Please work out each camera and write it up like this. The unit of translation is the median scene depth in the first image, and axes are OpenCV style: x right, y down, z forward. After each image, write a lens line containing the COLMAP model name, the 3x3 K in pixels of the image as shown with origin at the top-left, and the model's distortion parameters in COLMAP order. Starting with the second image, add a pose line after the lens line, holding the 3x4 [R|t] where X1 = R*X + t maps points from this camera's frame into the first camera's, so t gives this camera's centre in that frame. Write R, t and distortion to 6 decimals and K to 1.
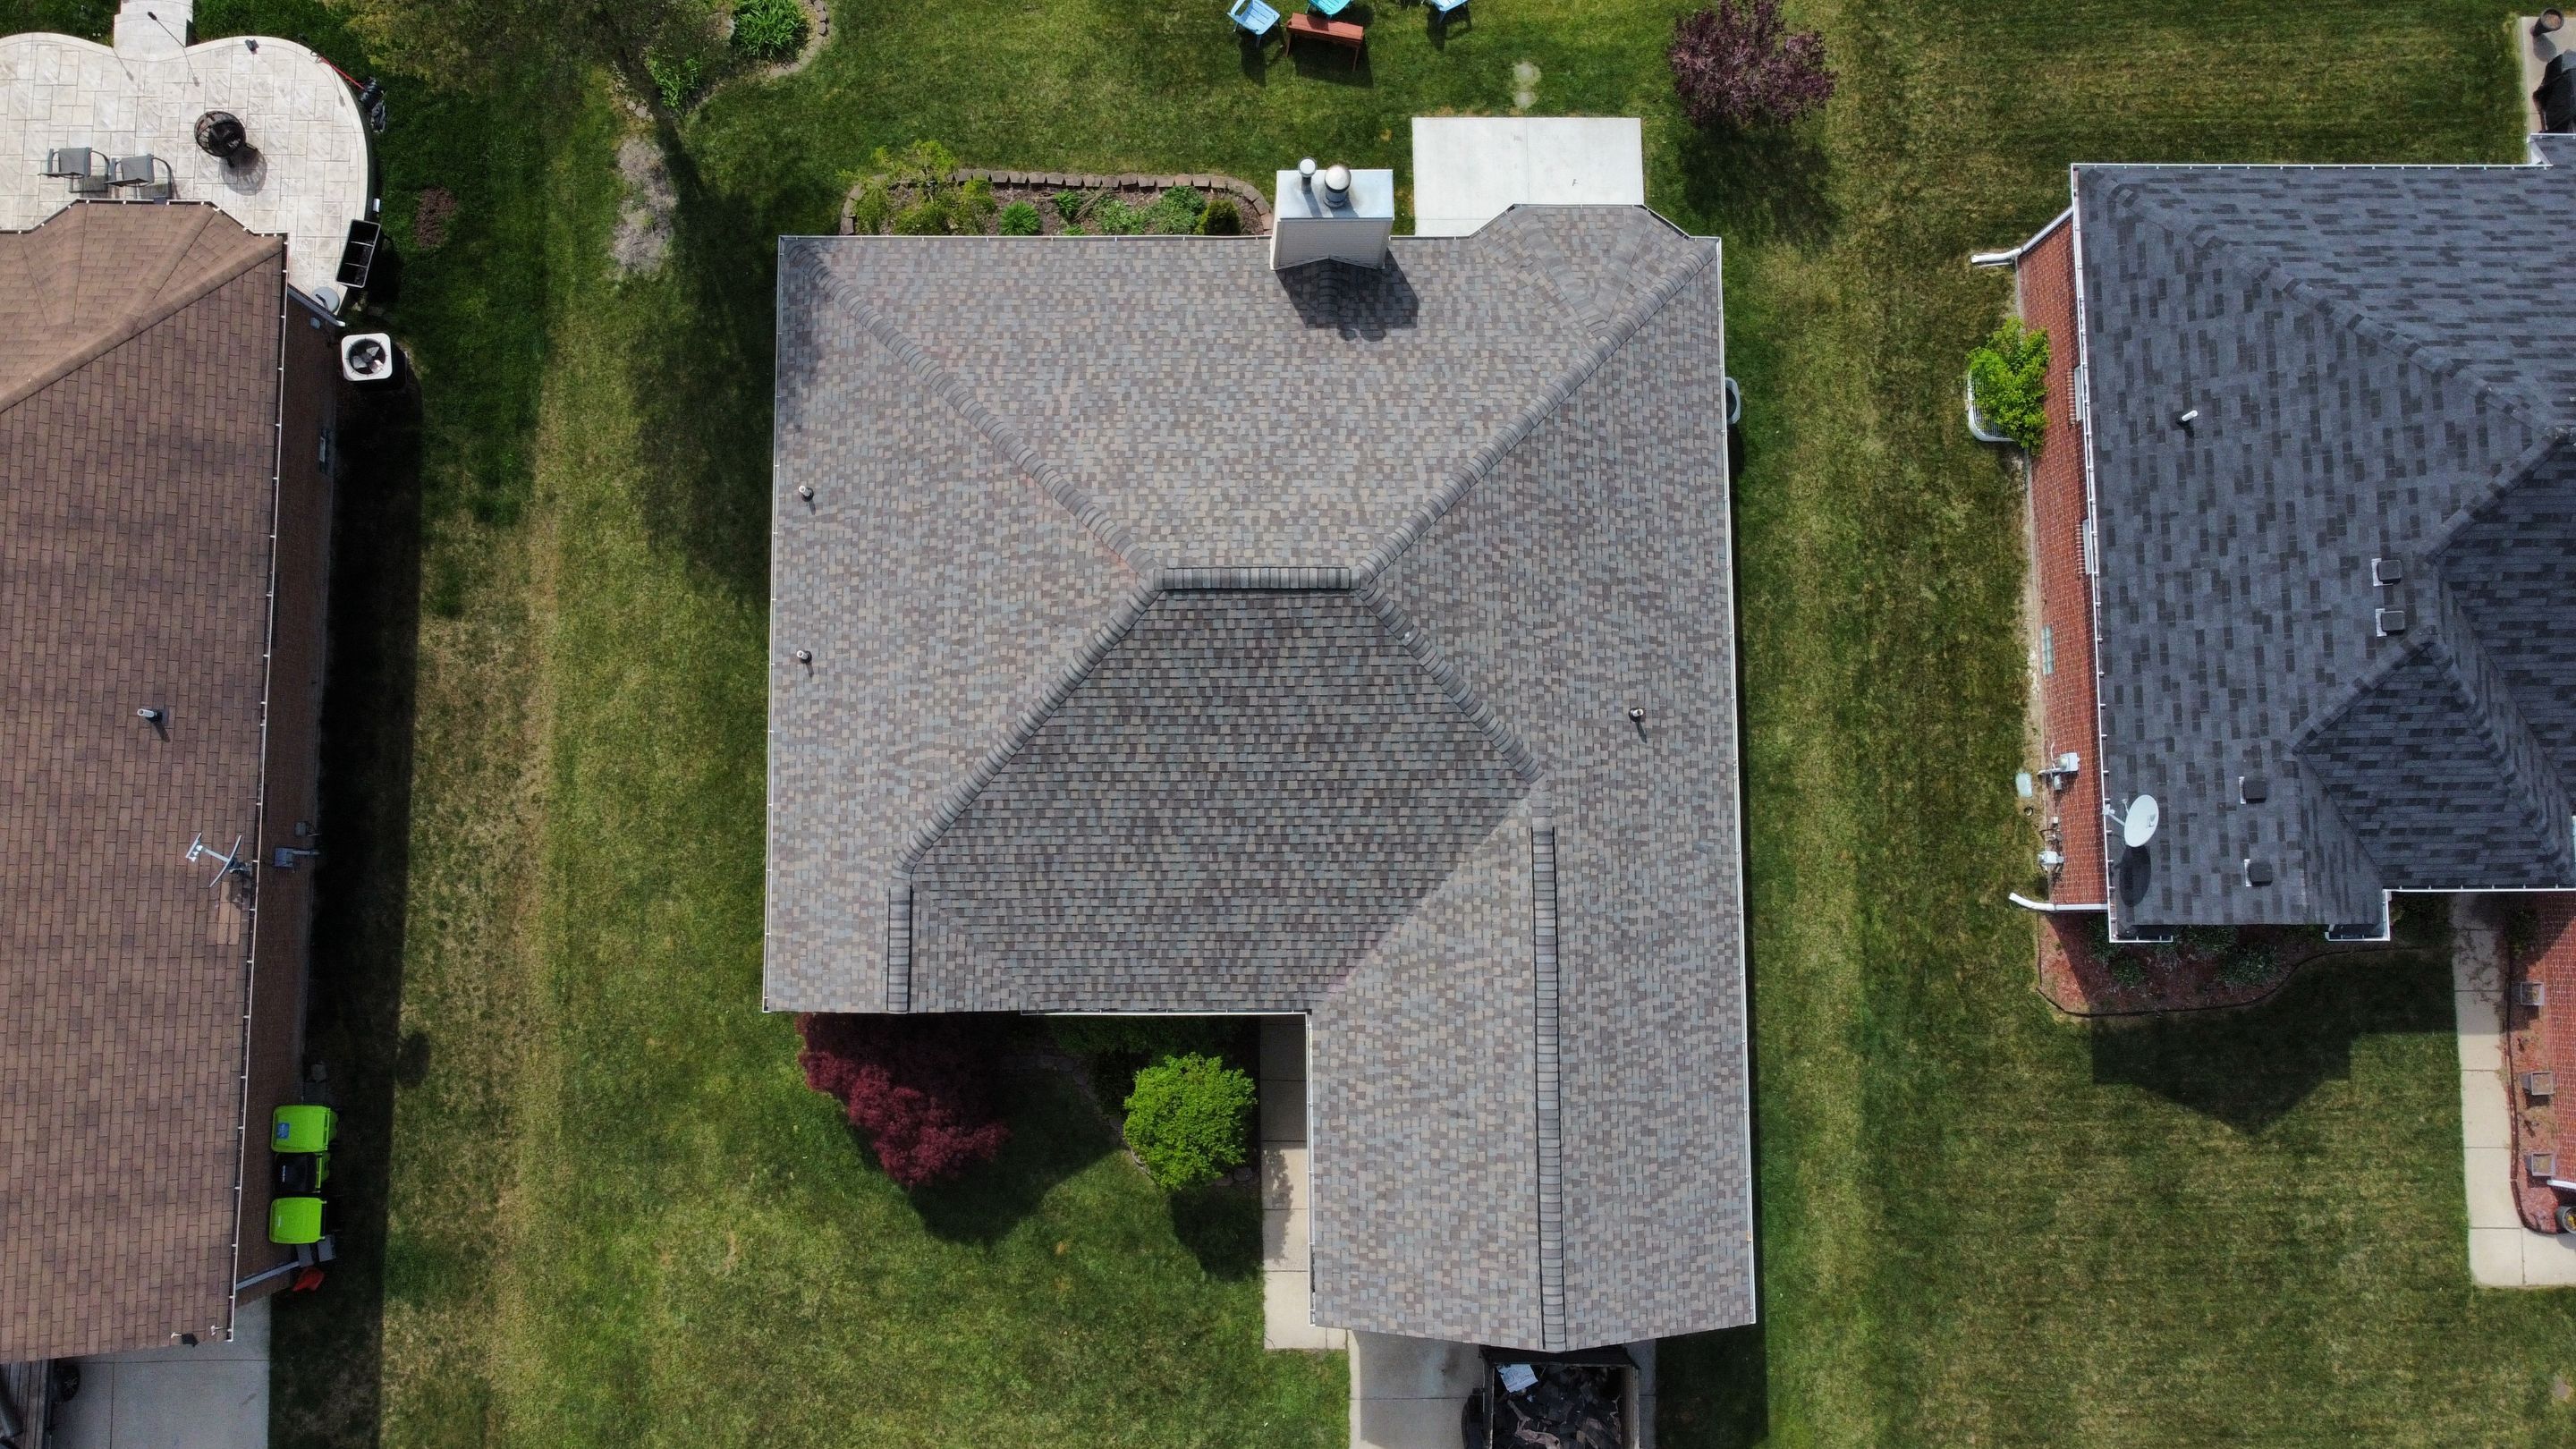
lens RADIAL K [[1953.6, 0, 1281.1], [0, 1953.6, 713.6], [0, 0, 1]] dist [0.009095, -0.014658]
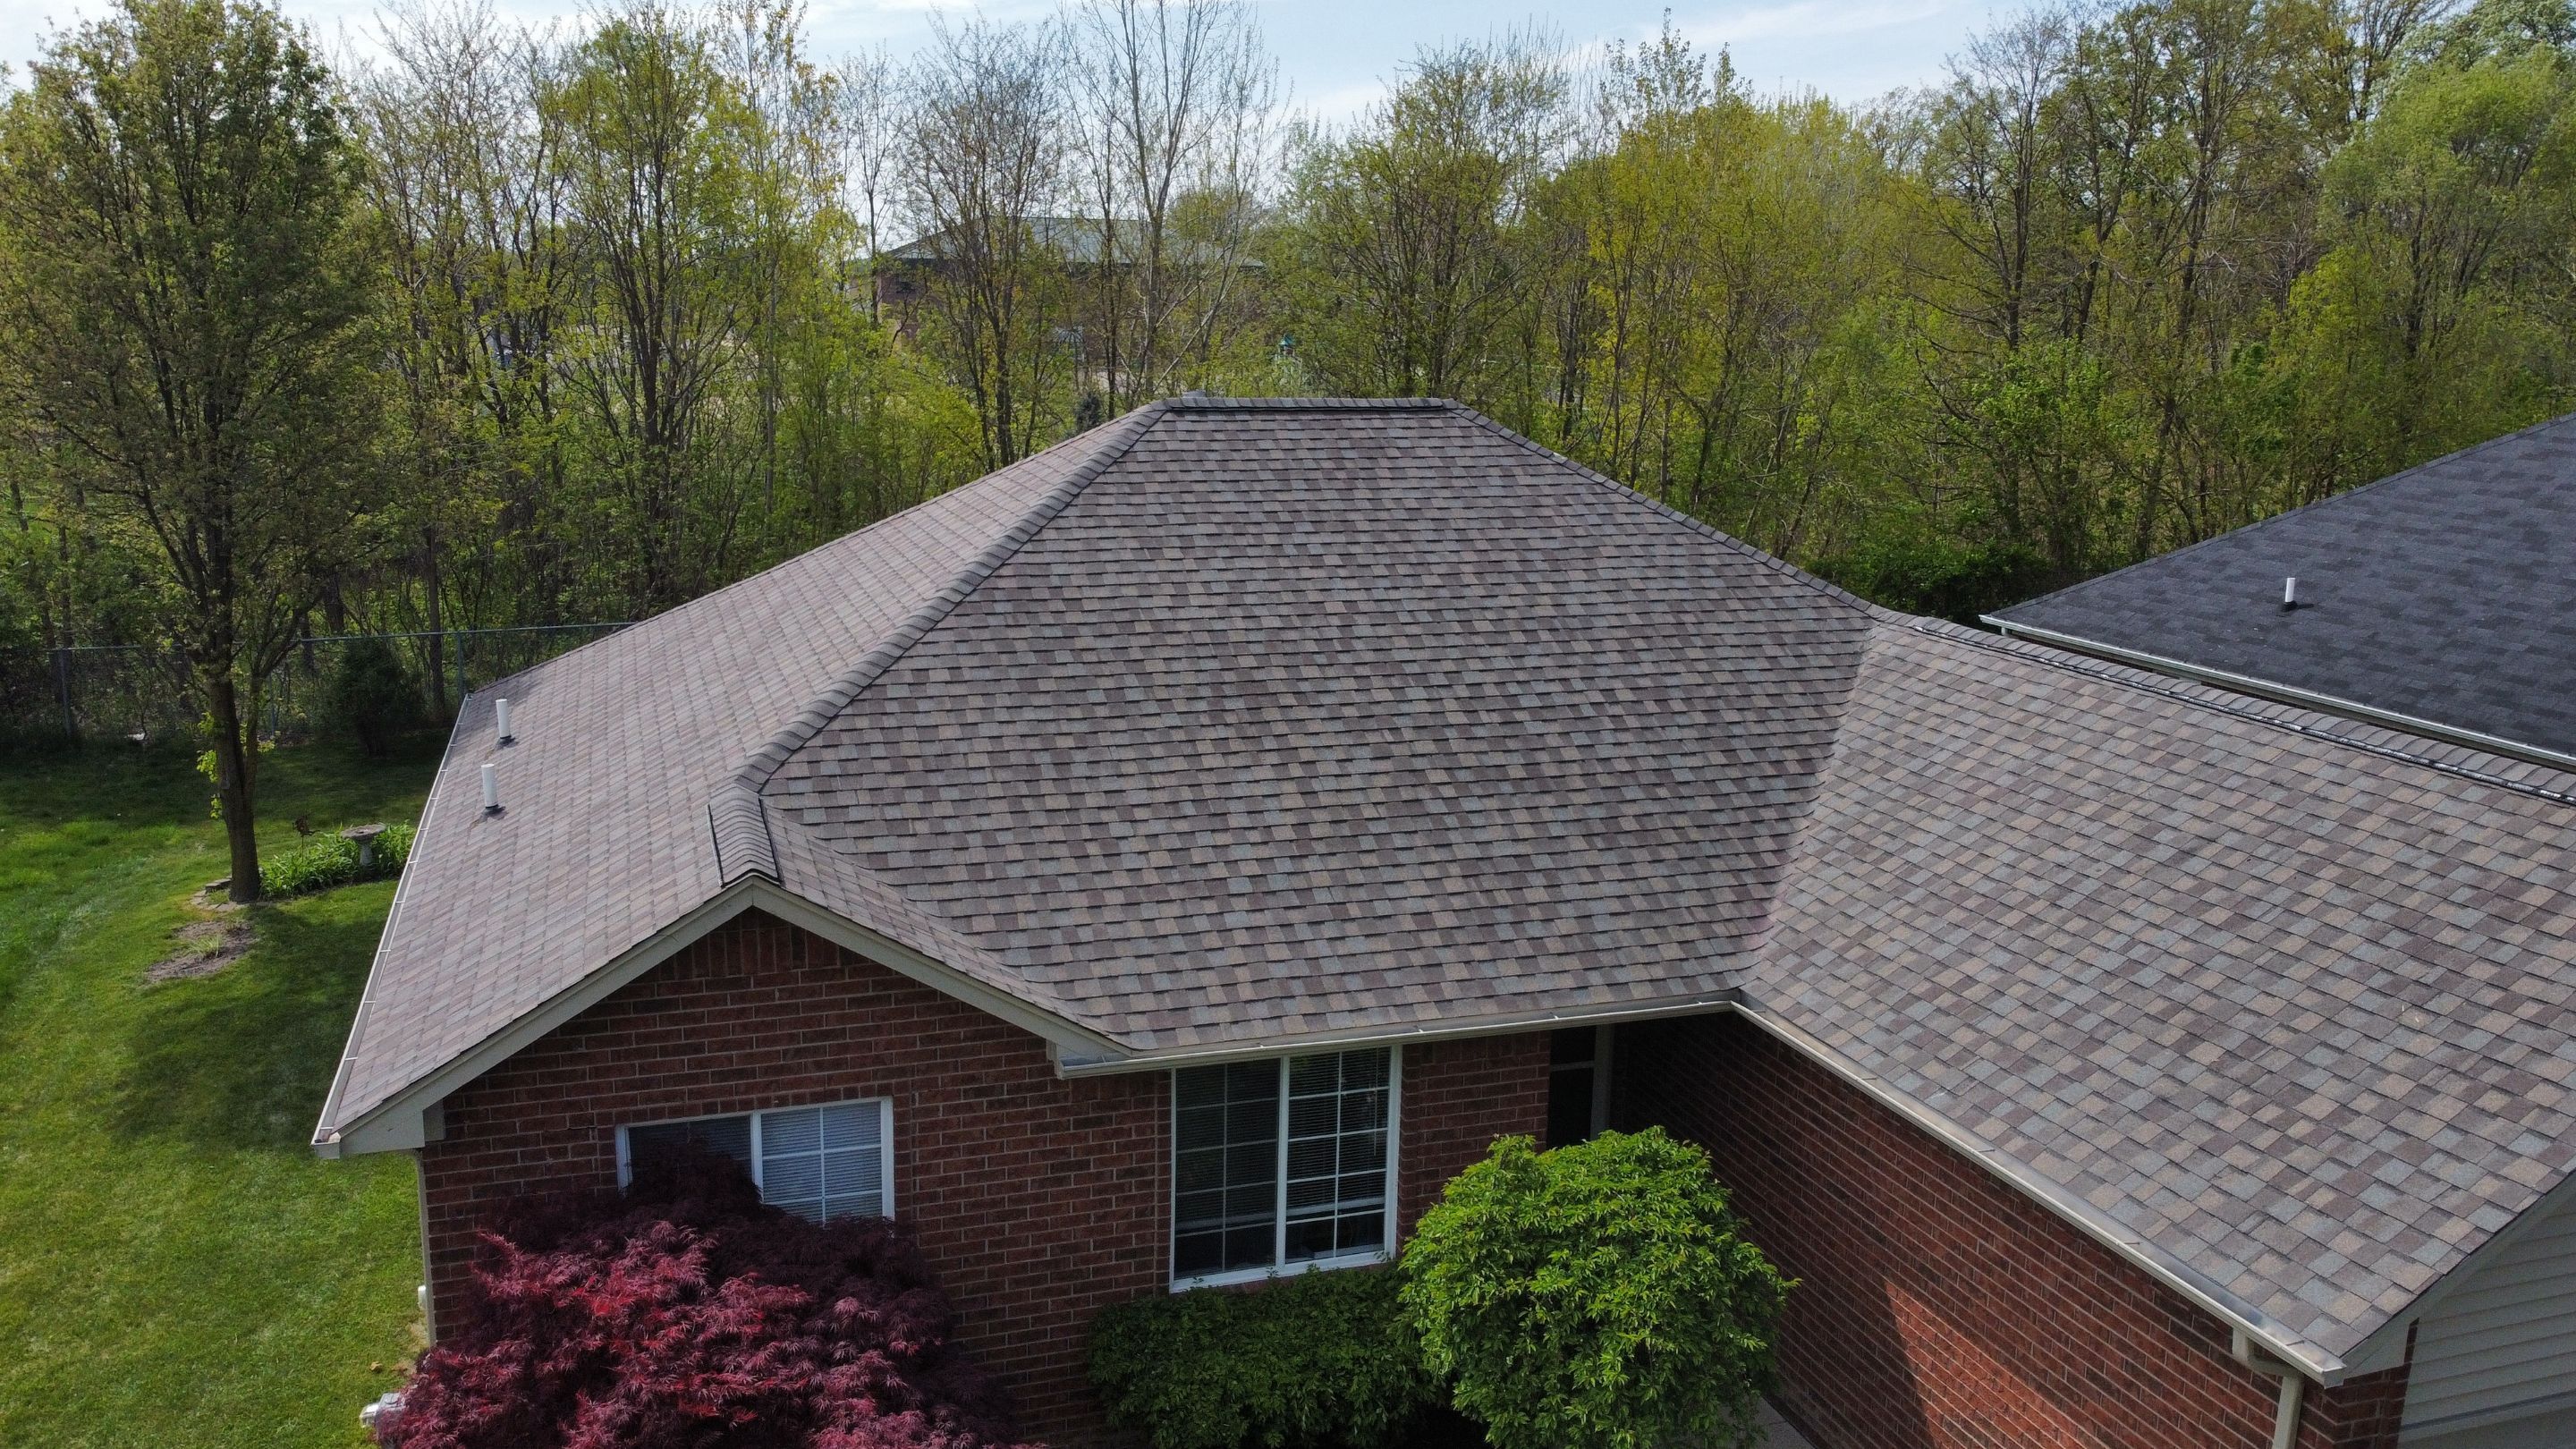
lens RADIAL K [[1953.6, 0, 1270.5], [0, 1953.6, 708.6], [0, 0, 1]] dist [0.009095, -0.014658]
pose [[0.950451, -0.082371, 0.299762, -0.208798], [0.310443, 0.302239, -0.901264, 0.499851], [-0.016362, 0.949667, 0.312835, 0.842465]]
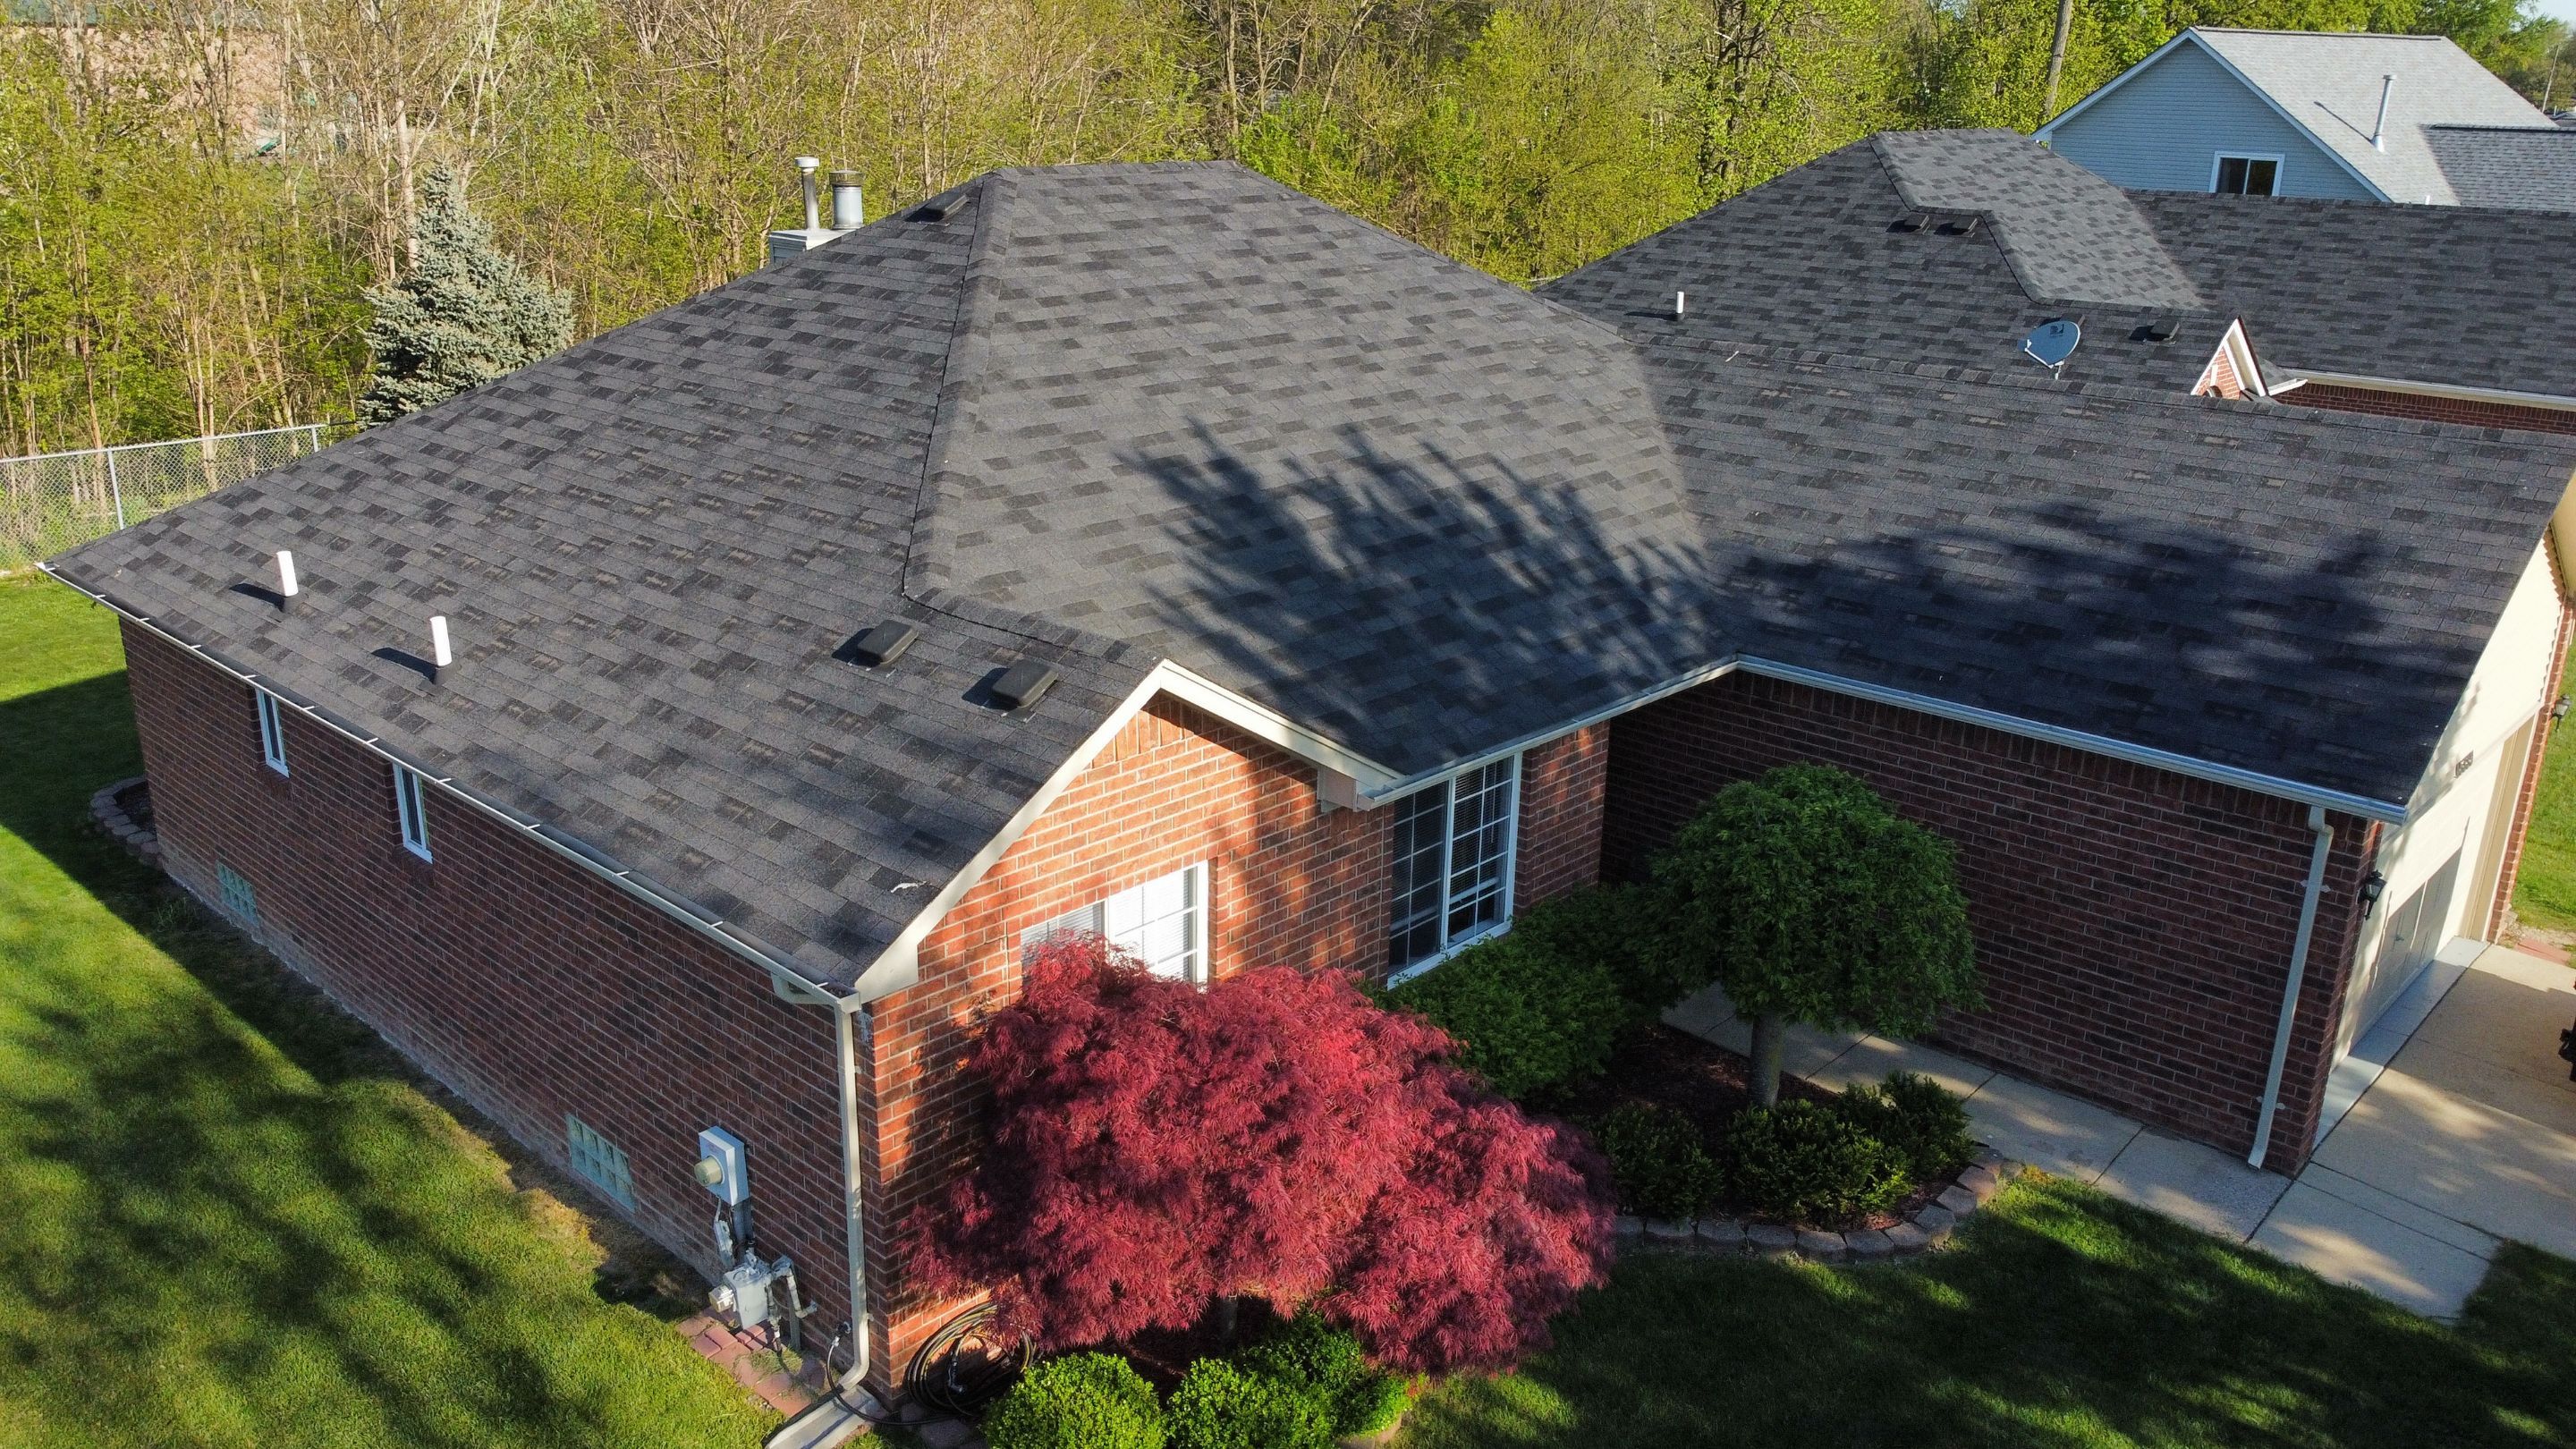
lens RADIAL K [[1953.6, 0, 1277.5], [0, 1953.6, 715.7], [0, 0, 1]] dist [0.009095, -0.014658]
pose [[0.684667, -0.256585, 0.682199, -0.432687], [0.726071, 0.321851, -0.607645, 0.396256], [-0.063654, 0.911359, 0.406660, 0.845362]]
